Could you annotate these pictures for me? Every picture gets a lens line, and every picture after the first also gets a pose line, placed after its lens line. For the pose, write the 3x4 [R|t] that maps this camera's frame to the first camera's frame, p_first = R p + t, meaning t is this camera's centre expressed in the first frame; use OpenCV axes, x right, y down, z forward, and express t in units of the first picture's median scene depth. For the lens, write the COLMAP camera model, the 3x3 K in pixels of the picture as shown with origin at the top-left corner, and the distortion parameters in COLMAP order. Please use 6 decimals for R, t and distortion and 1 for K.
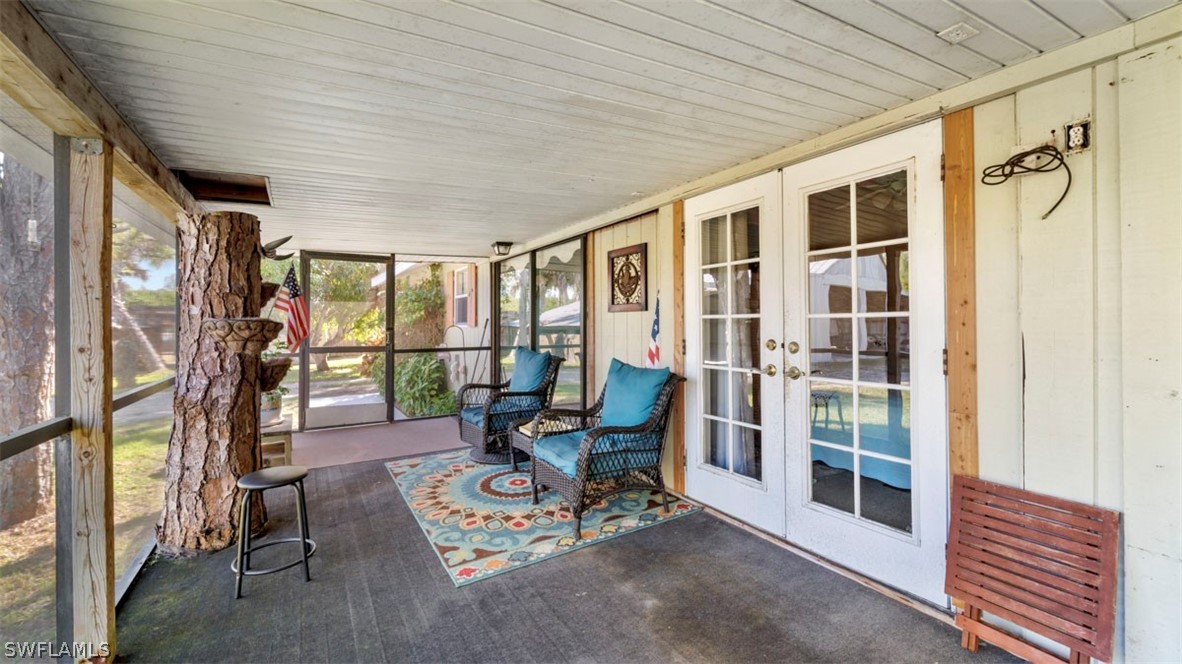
lens RADIAL K [[481.1, 0, 588.0], [0, 481.1, 320.4], [0, 0, 1]] dist [0.000201, -0.000119]
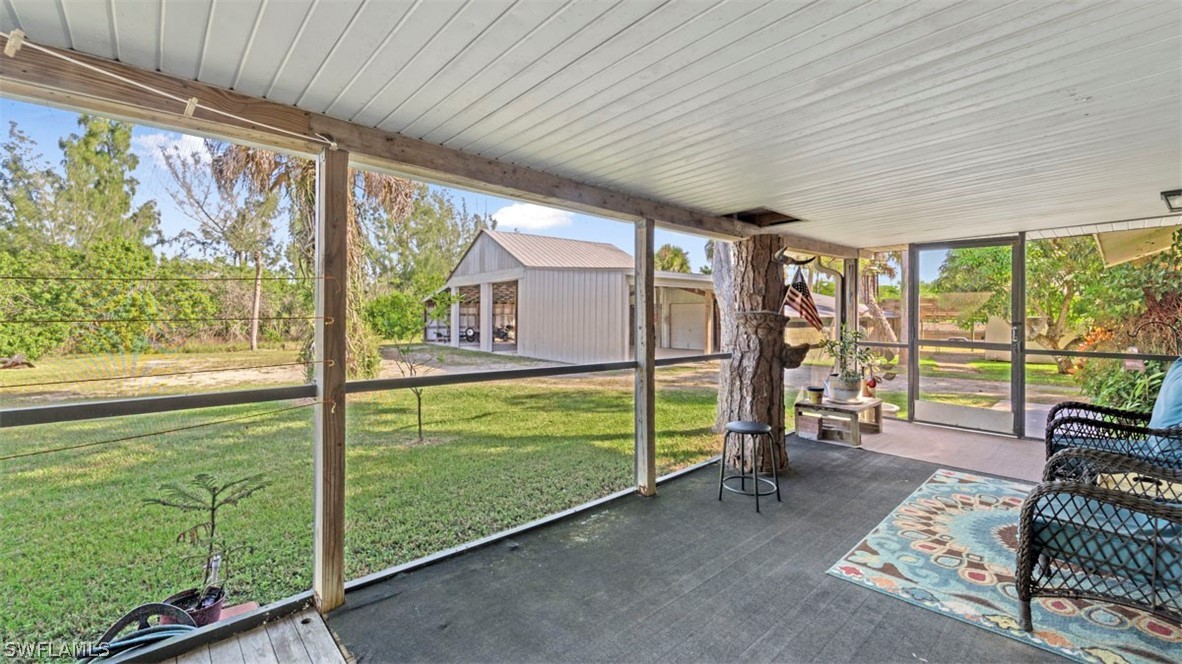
lens RADIAL K [[484.6, 0, 589.0], [0, 484.6, 307.1], [0, 0, 1]] dist [0.000549, -0.000172]
pose [[0.213362, -0.004386, -0.976963, 0.486552], [-0.003779, 0.999979, -0.005314, -0.007047], [0.976966, 0.004826, 0.213341, 0.210828]]
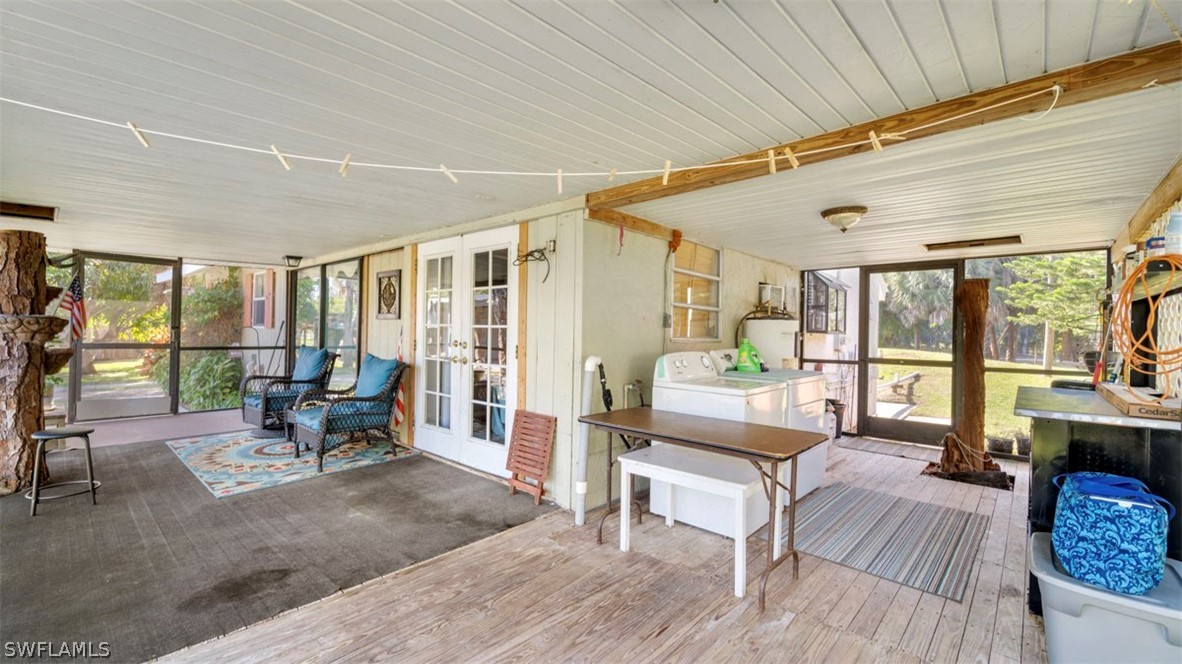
lens RADIAL K [[484.2, 0, 584.9], [0, 484.2, 333.6], [0, 0, 1]] dist [-0.000830, -0.000983]
pose [[0.954490, 0.024345, 0.297247, 0.278401], [-0.027944, 0.999579, 0.007864, -0.006263], [-0.296930, -0.015812, 0.954768, -0.601456]]
